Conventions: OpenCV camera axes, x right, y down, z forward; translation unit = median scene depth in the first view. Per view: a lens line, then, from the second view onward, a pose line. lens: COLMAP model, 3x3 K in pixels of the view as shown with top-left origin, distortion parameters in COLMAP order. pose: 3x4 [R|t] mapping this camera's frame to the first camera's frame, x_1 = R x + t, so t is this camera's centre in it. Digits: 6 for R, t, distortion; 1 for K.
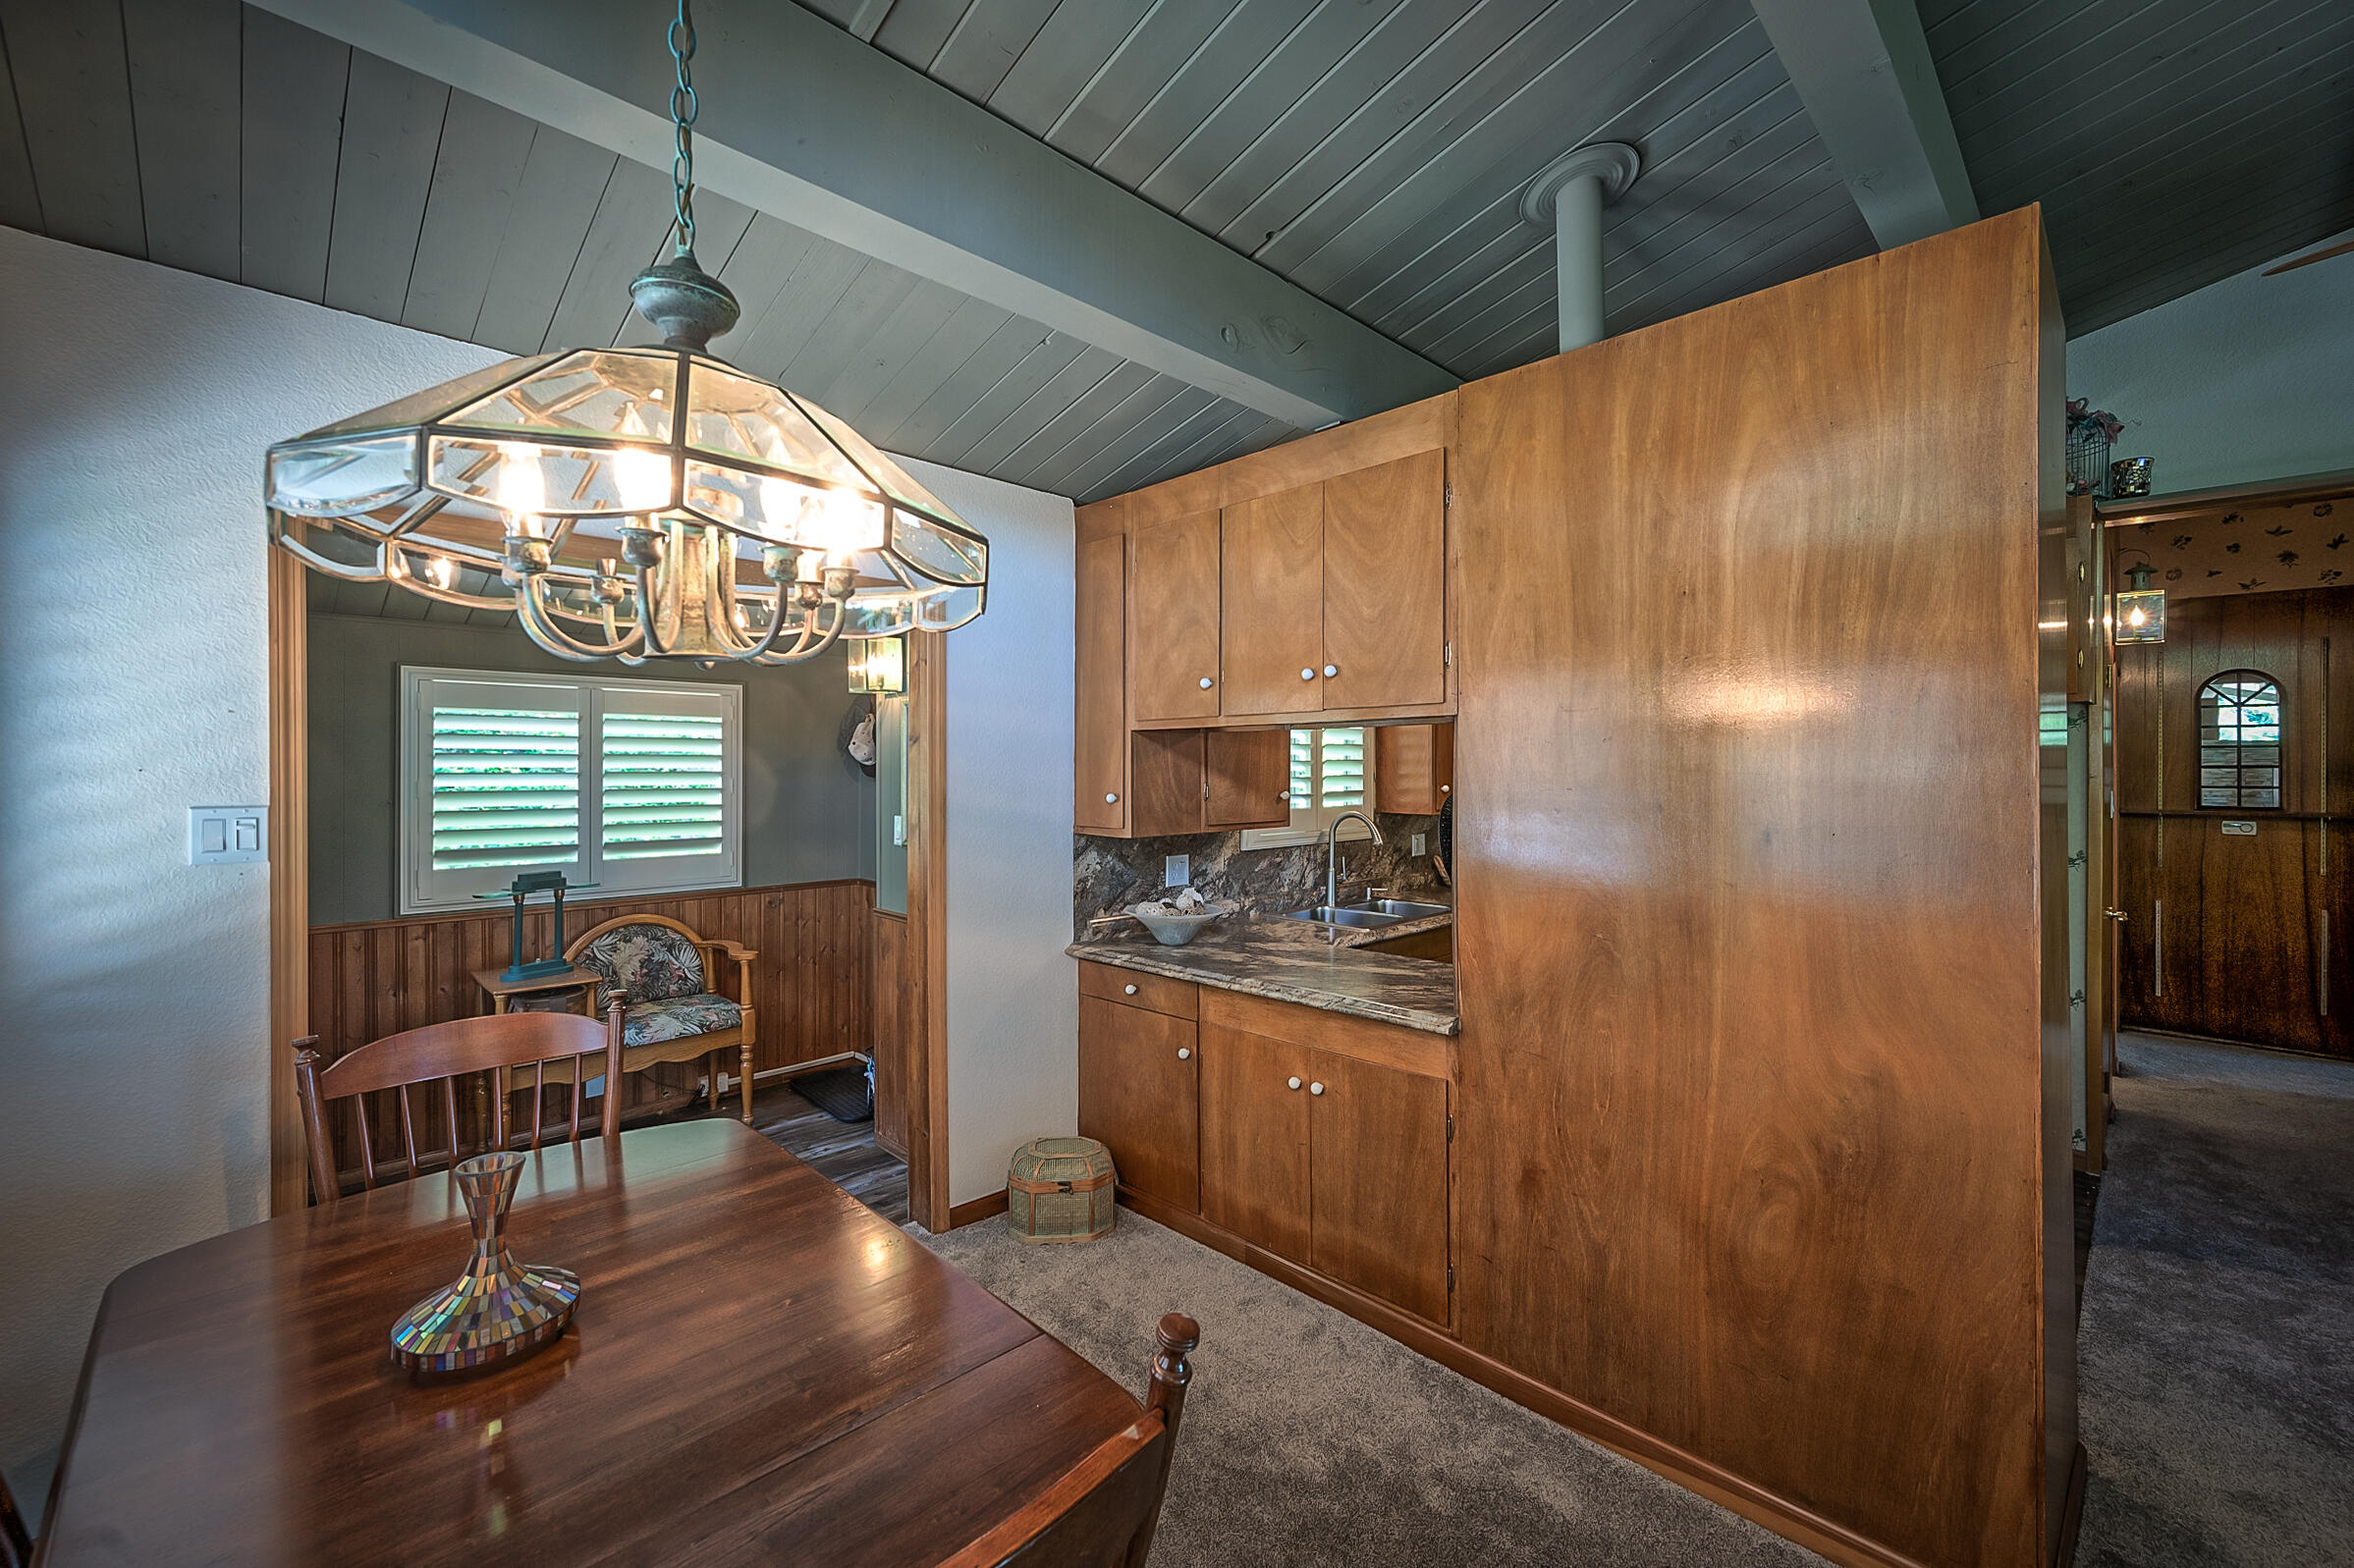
lens RADIAL K [[957.3, 0, 1180.5], [0, 957.3, 769.4], [0, 0, 1]] dist [0.000631, 0.000535]
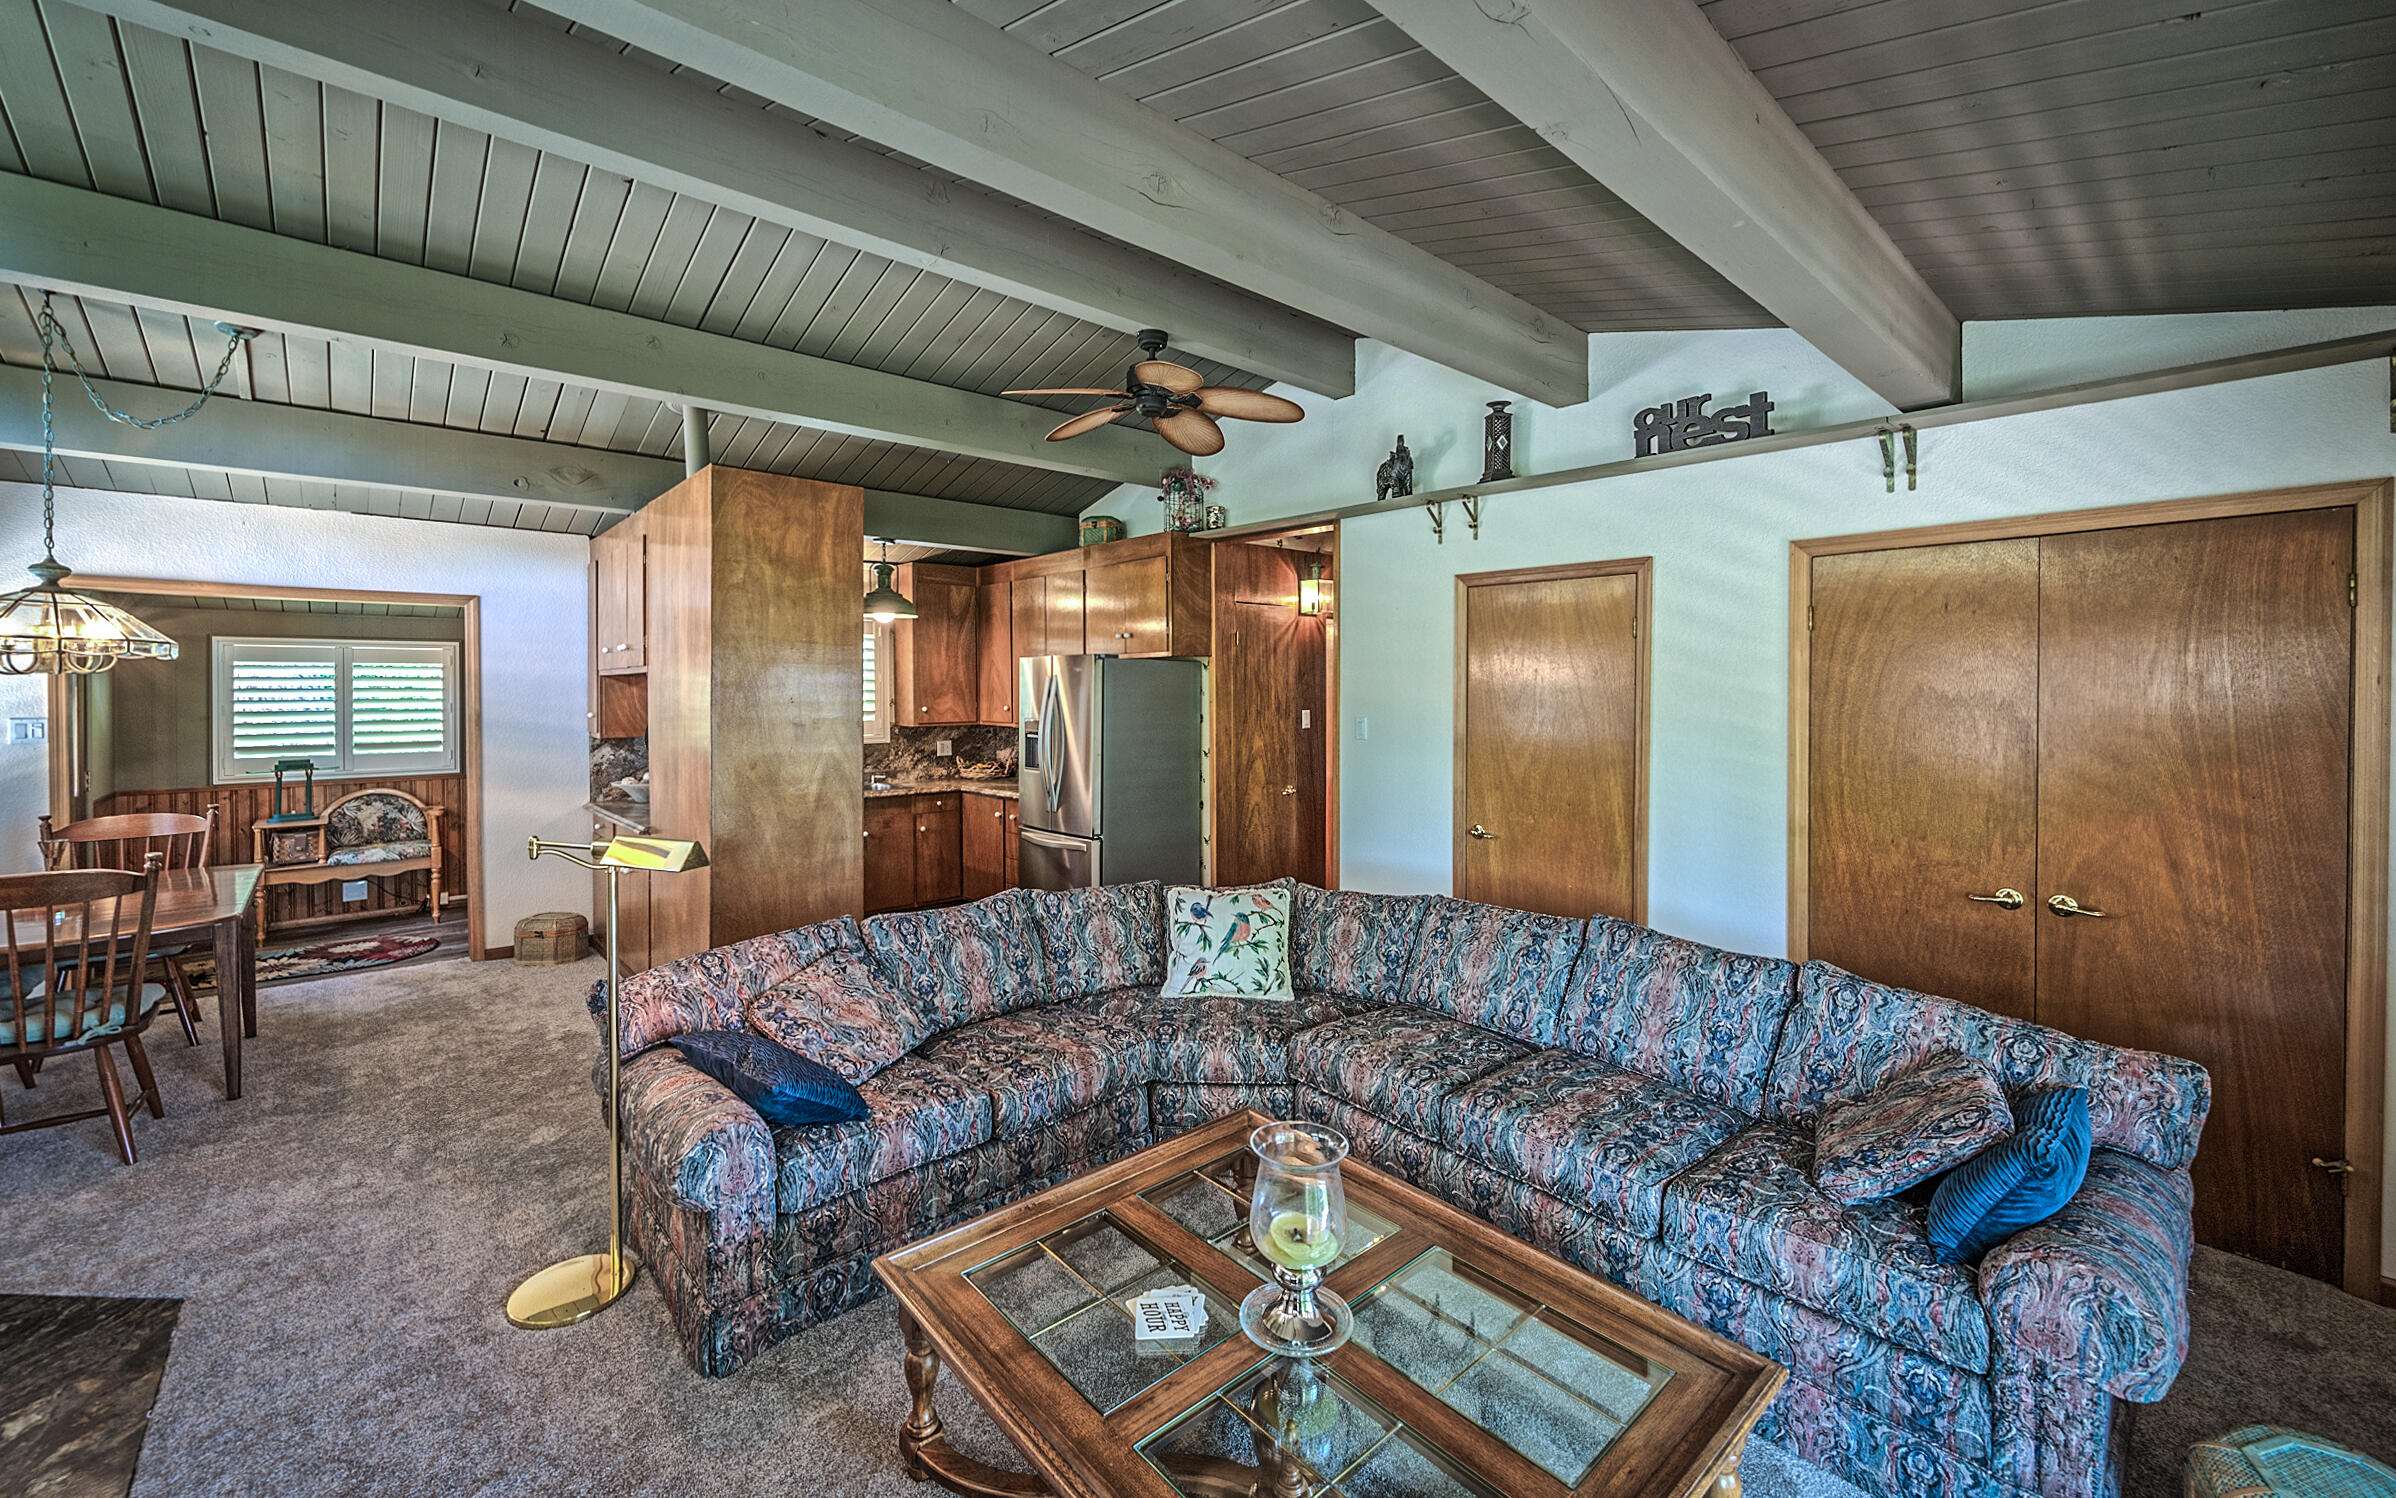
lens RADIAL K [[953.3, 0, 1210.6], [0, 953.3, 695.1], [0, 0, 1]] dist [-0.001181, -0.000095]
pose [[0.998933, -0.001322, -0.046167, 1.199157], [0.001629, 0.999977, 0.006602, -0.016190], [0.046157, -0.006670, 0.998912, -0.698291]]
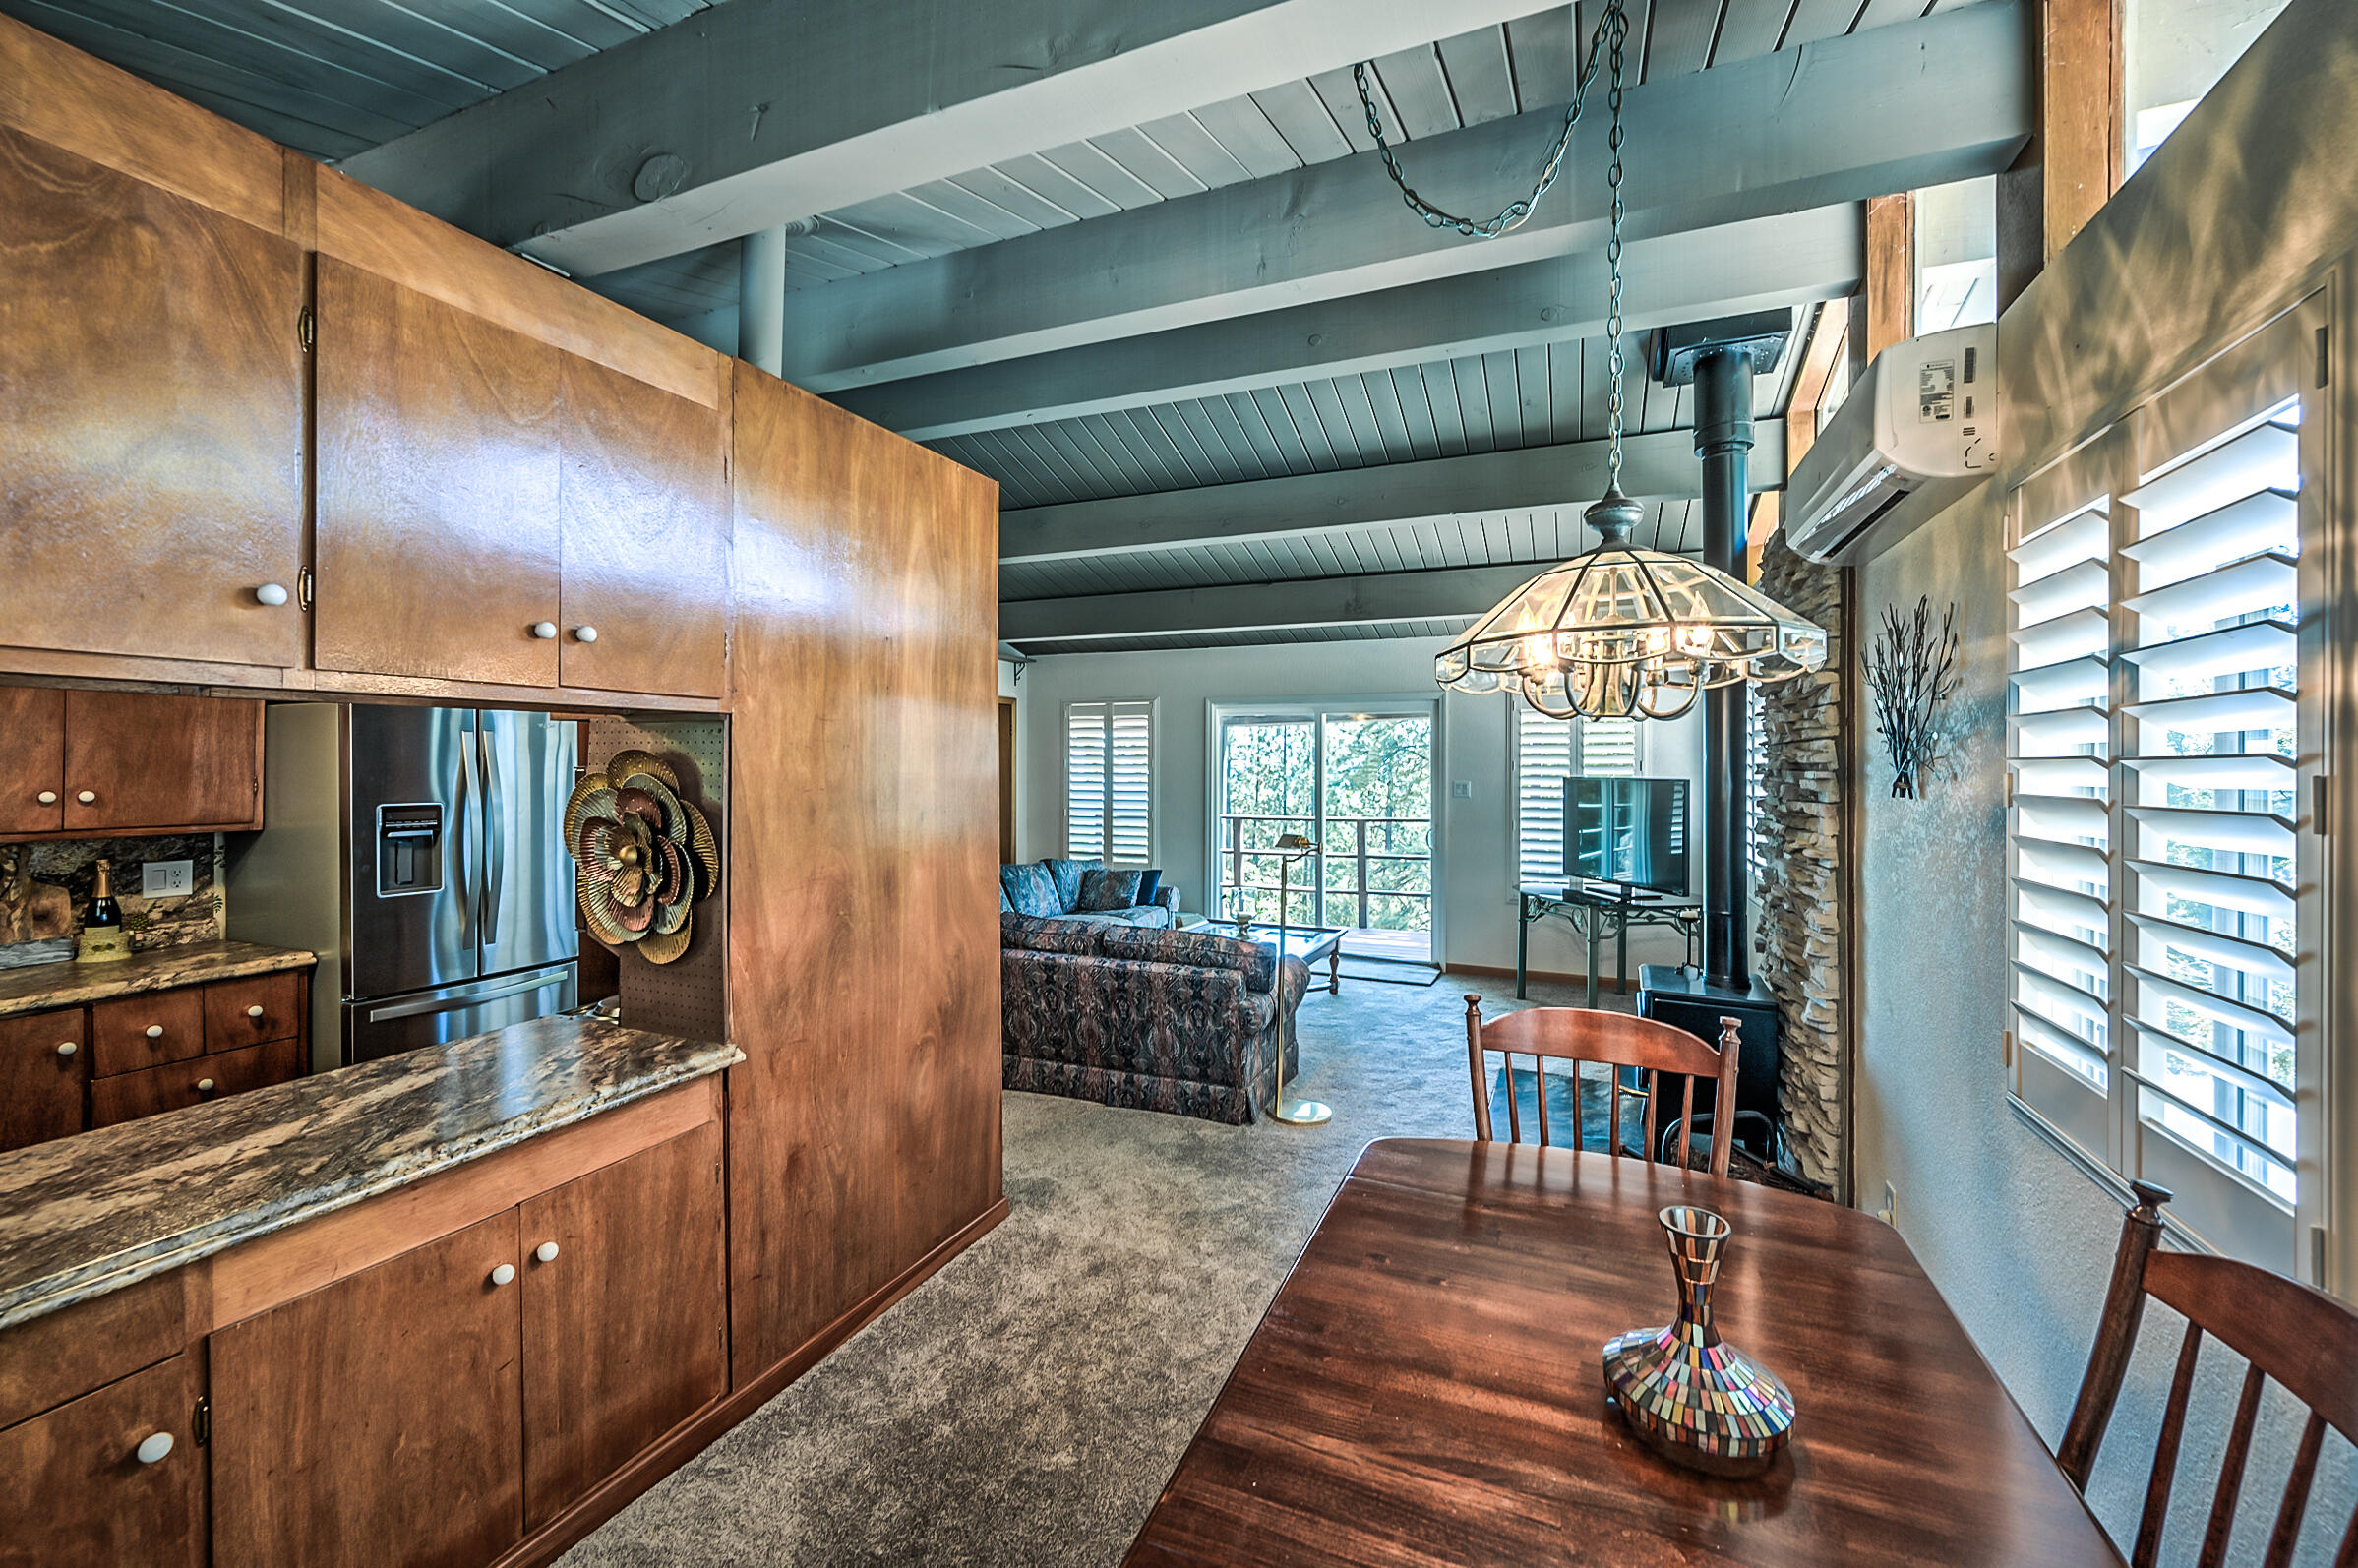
lens RADIAL K [[959.0, 0, 1182.5], [0, 959.0, 769.4], [0, 0, 1]] dist [0.000631, 0.000535]
pose [[-0.383377, -0.007207, 0.923564, -0.602578], [-0.000857, 0.999972, 0.007447, -0.008525], [-0.923592, 0.002064, -0.383372, 0.791492]]
